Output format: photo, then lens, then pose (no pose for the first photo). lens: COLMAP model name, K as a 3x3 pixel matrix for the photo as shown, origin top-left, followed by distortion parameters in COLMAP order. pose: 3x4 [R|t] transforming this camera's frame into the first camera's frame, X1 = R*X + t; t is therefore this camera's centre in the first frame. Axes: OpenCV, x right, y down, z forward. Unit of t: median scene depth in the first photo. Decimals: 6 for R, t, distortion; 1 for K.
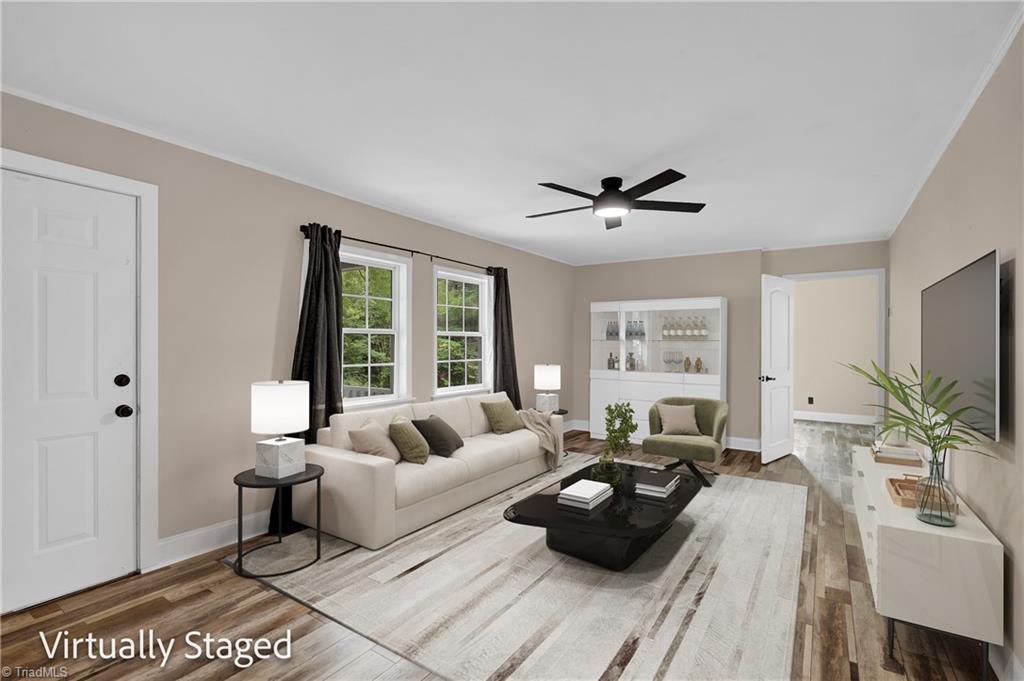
lens RADIAL K [[466.8, 0, 512.0], [0, 466.8, 340.5], [0, 0, 1]] dist [-0.001074, -0.000461]
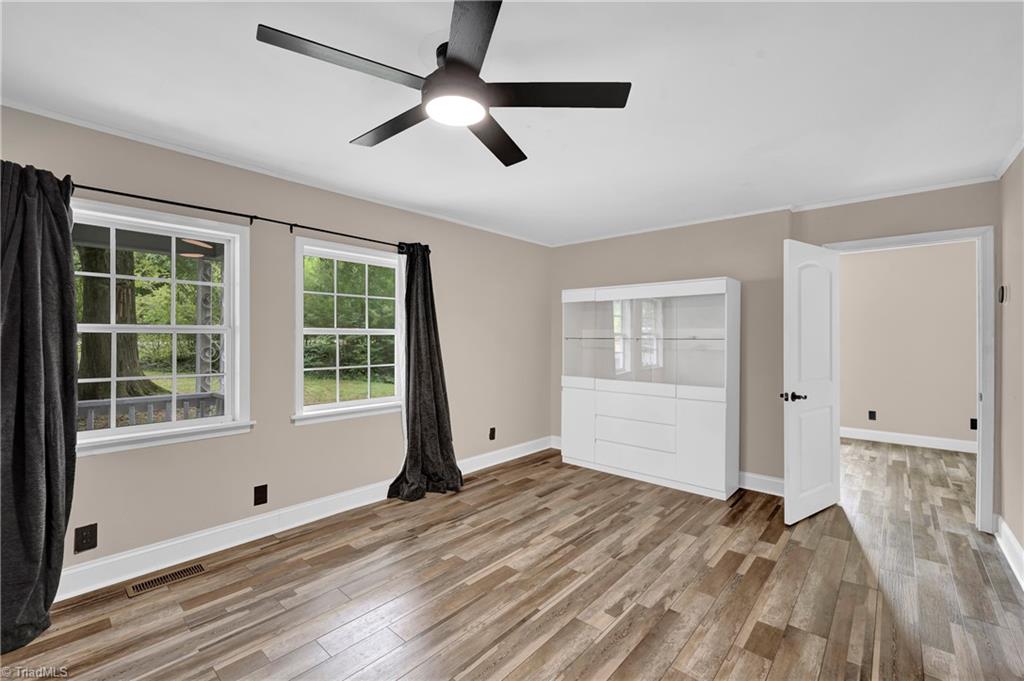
lens RADIAL K [[441.4, 0, 509.2], [0, 441.4, 337.0], [0, 0, 1]] dist [-0.001118, 0.000387]
pose [[0.991684, -0.003796, -0.128641, 0.233606], [0.004132, 0.999989, 0.002347, -0.006430], [0.128631, -0.002859, 0.991688, 0.335198]]
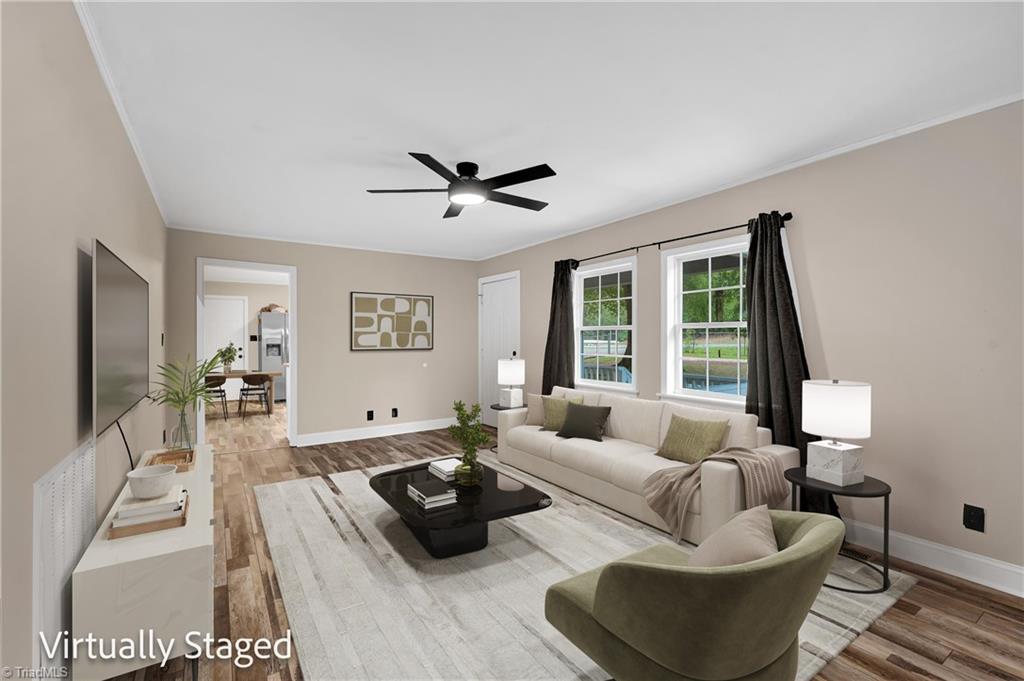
lens RADIAL K [[485.0, 0, 533.6], [0, 485.0, 343.5], [0, 0, 1]] dist [-0.003206, -0.000582]
pose [[-0.387916, 0.003341, -0.921689, 0.750504], [0.006399, 0.999979, 0.000931, 0.013559], [0.921673, -0.005537, -0.387929, 1.059631]]
